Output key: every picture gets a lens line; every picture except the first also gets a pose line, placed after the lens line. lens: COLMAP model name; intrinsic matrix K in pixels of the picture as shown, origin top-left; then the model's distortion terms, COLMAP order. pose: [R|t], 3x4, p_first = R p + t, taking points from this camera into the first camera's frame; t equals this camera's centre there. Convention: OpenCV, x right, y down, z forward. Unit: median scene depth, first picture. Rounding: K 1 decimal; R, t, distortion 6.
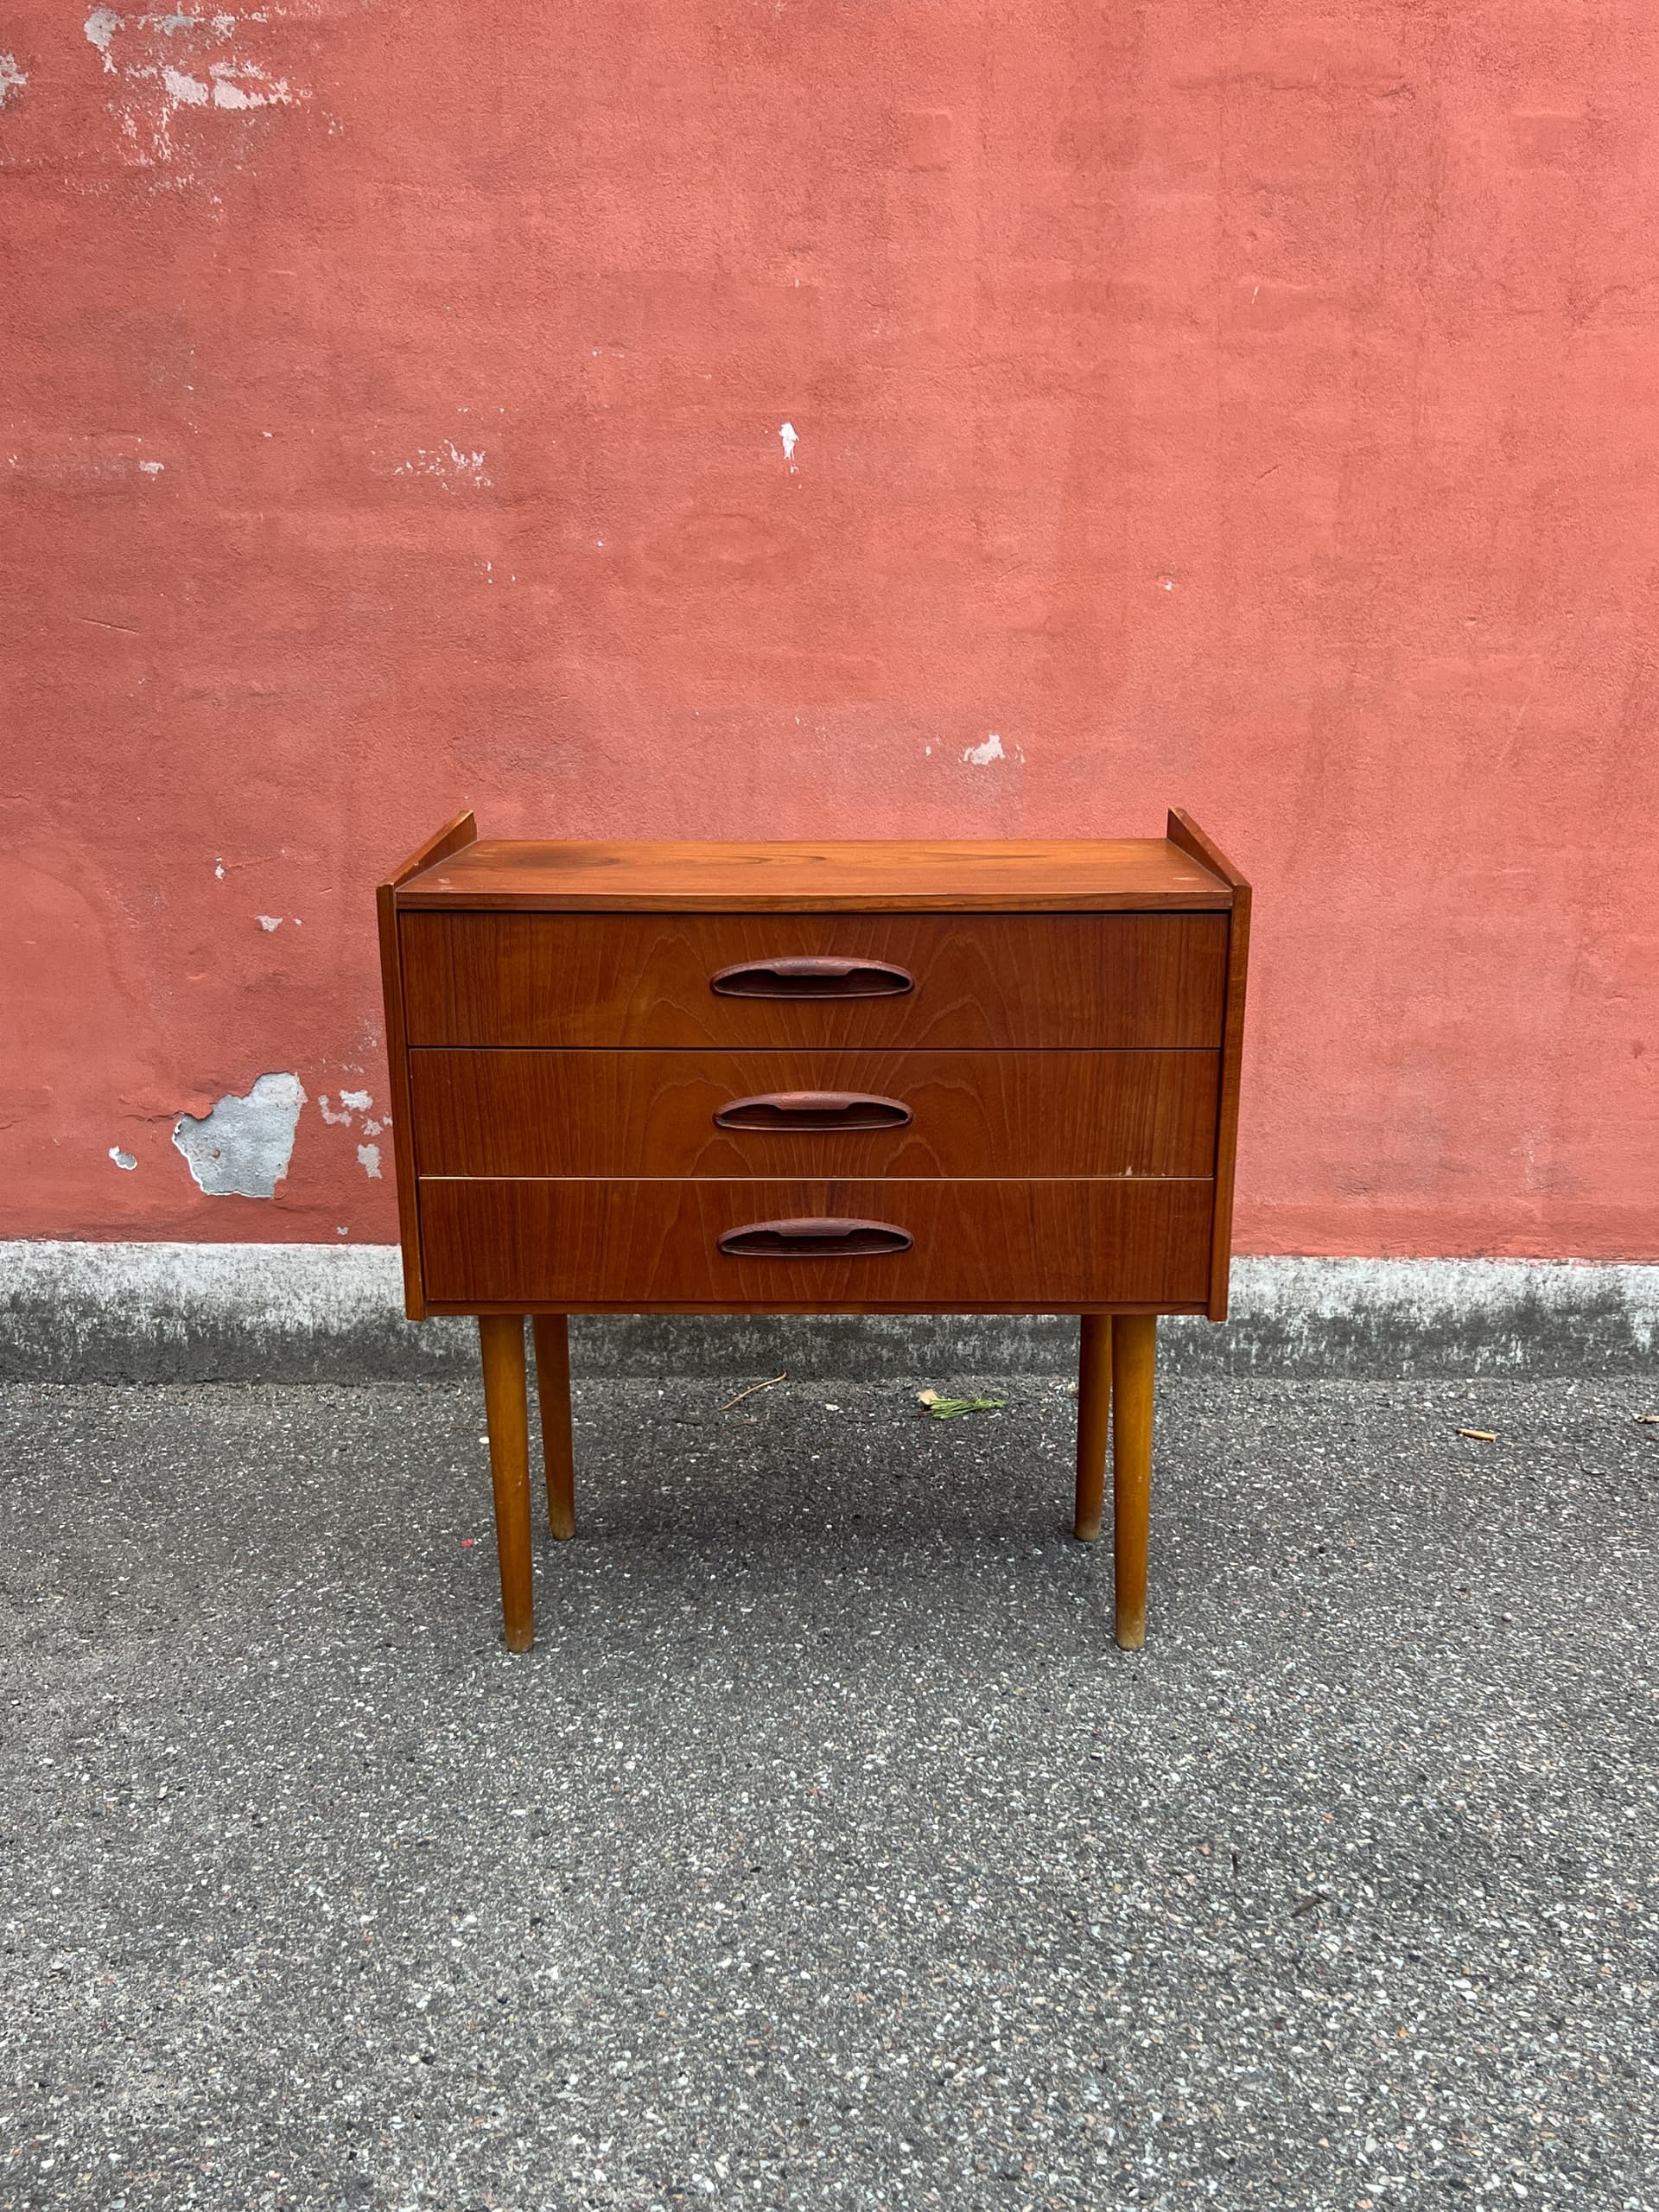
lens RADIAL K [[2159.7, 0, 826.6], [0, 2159.7, 1311.6], [0, 0, 1]] dist [0.041235, 0.000000]
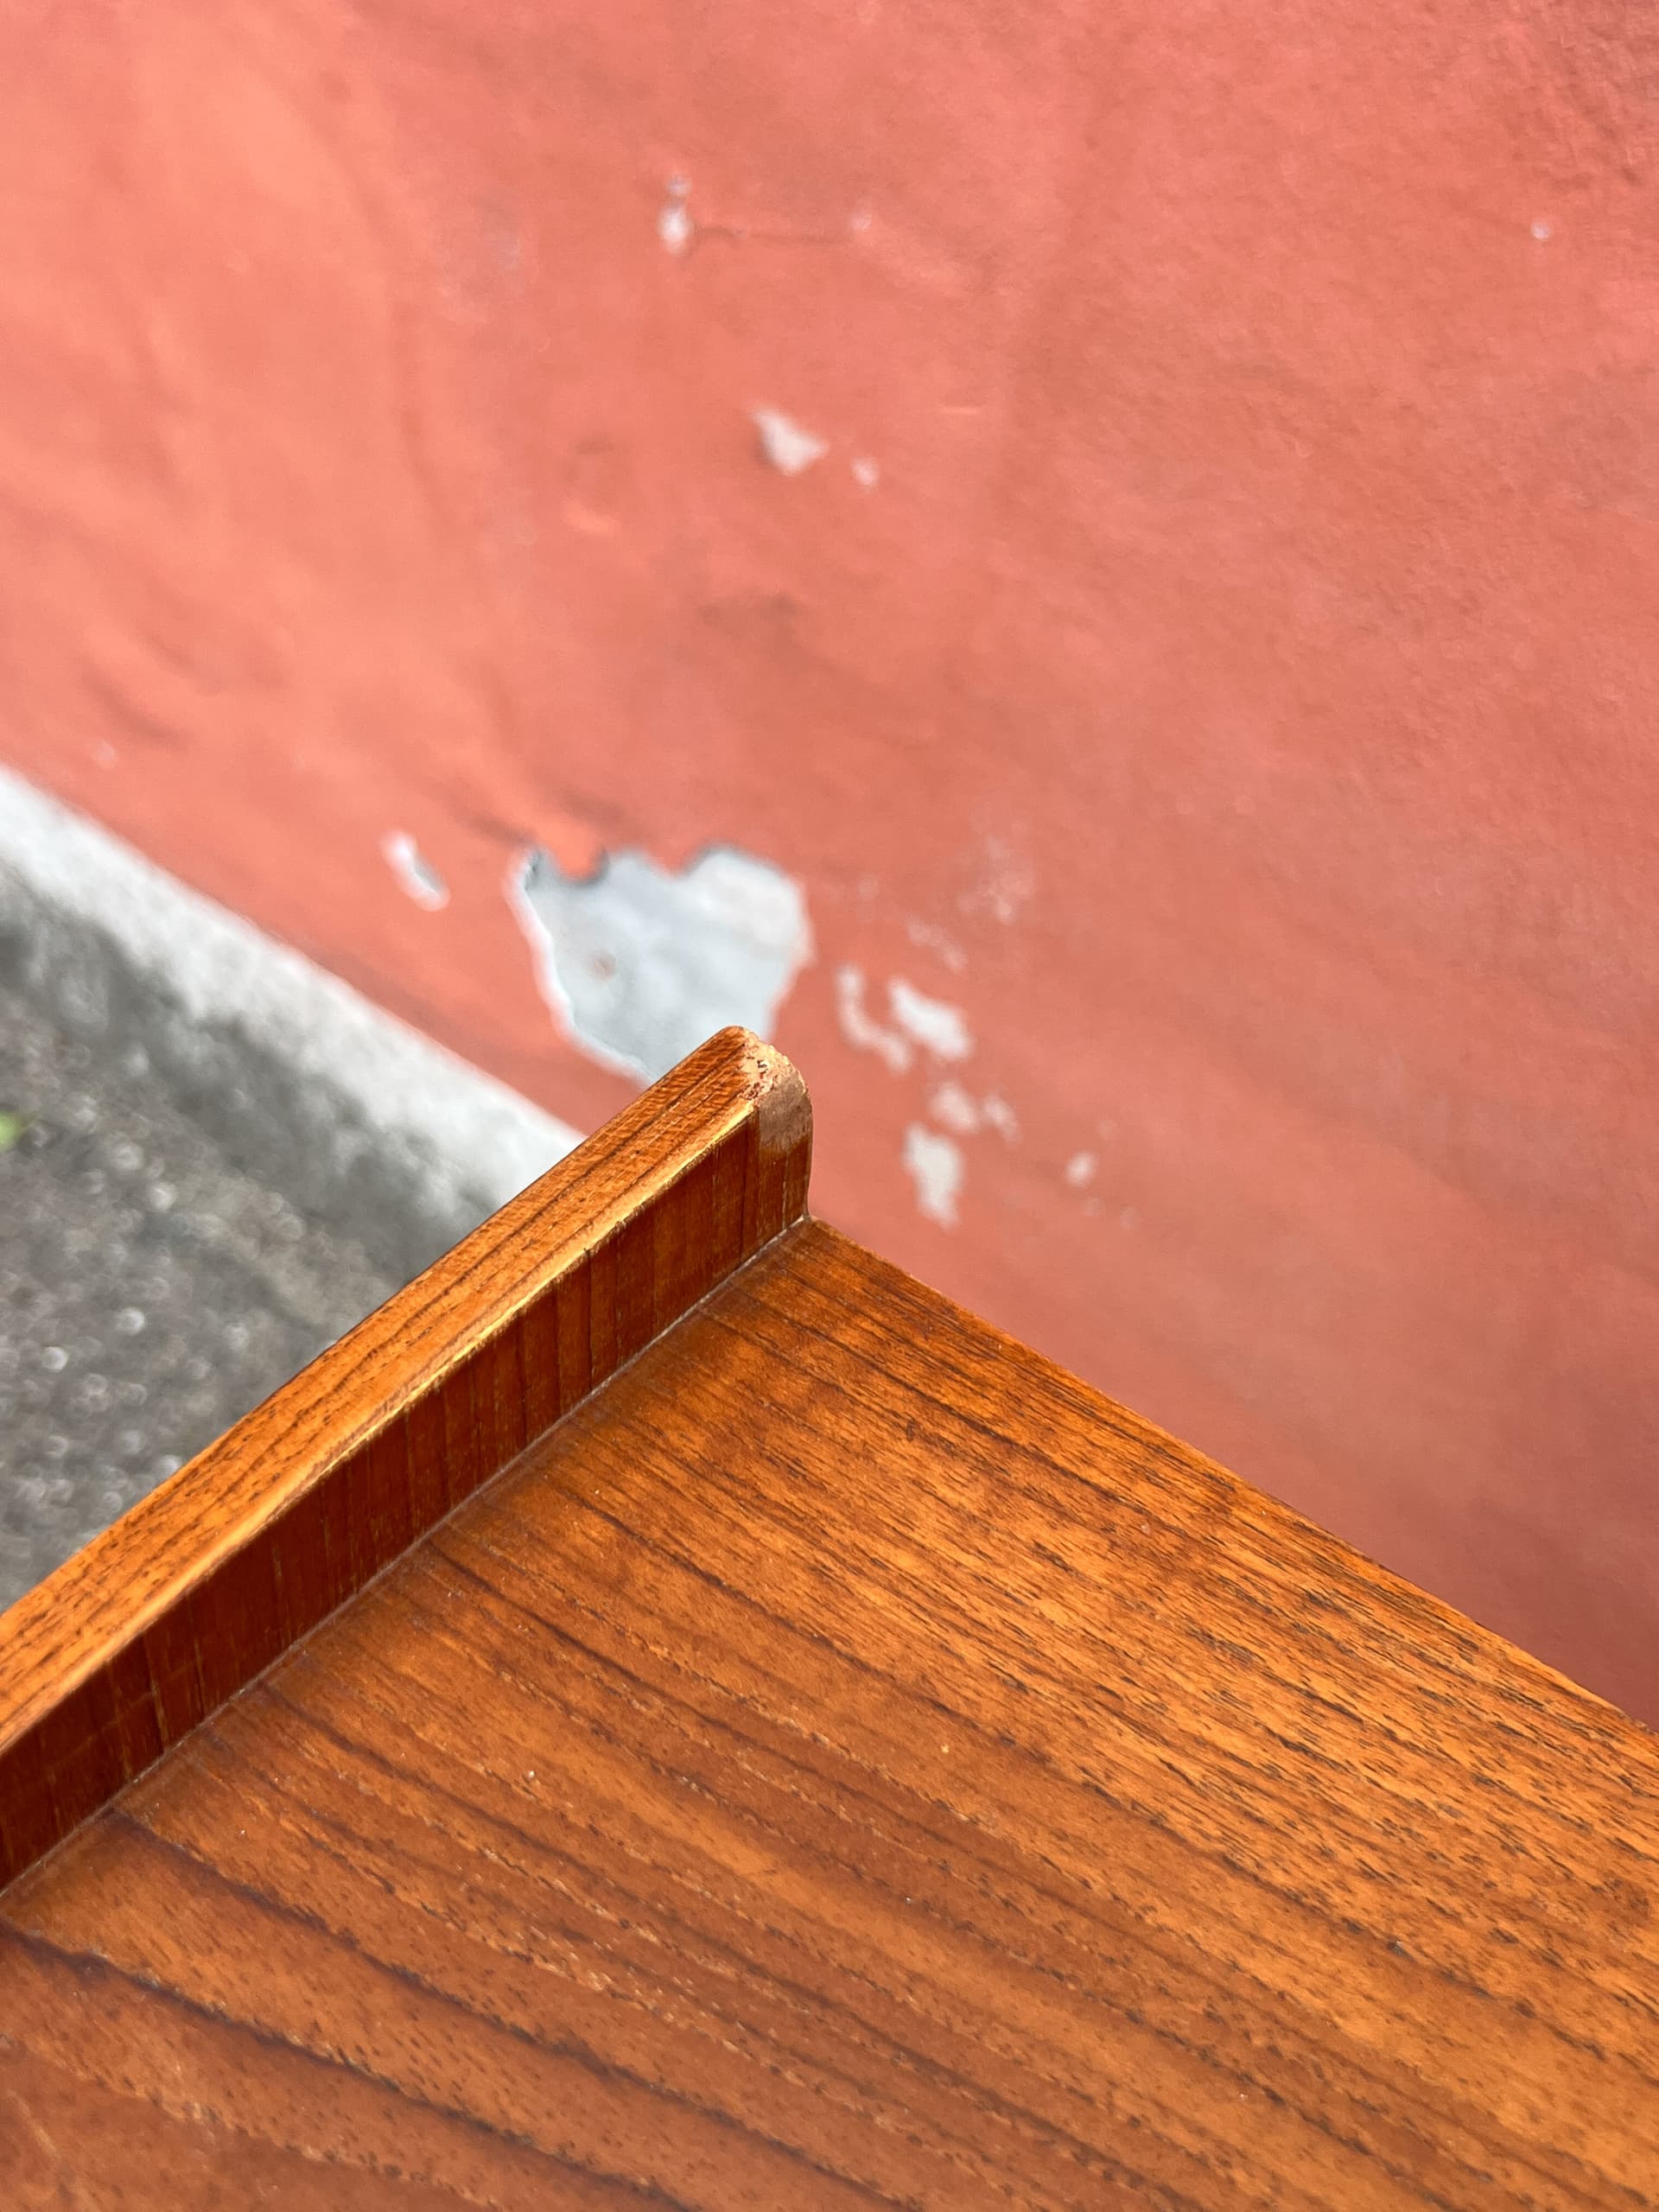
lens RADIAL K [[2320.2, 0, 828.9], [0, 2320.2, 1084.5], [0, 0, 1]] dist [-0.006908, 0.000000]
pose [[0.788869, 0.447168, -0.421577, -0.085933], [-0.249957, 0.860136, 0.444620, -0.254817], [0.561433, -0.245371, 0.790307, 0.765136]]
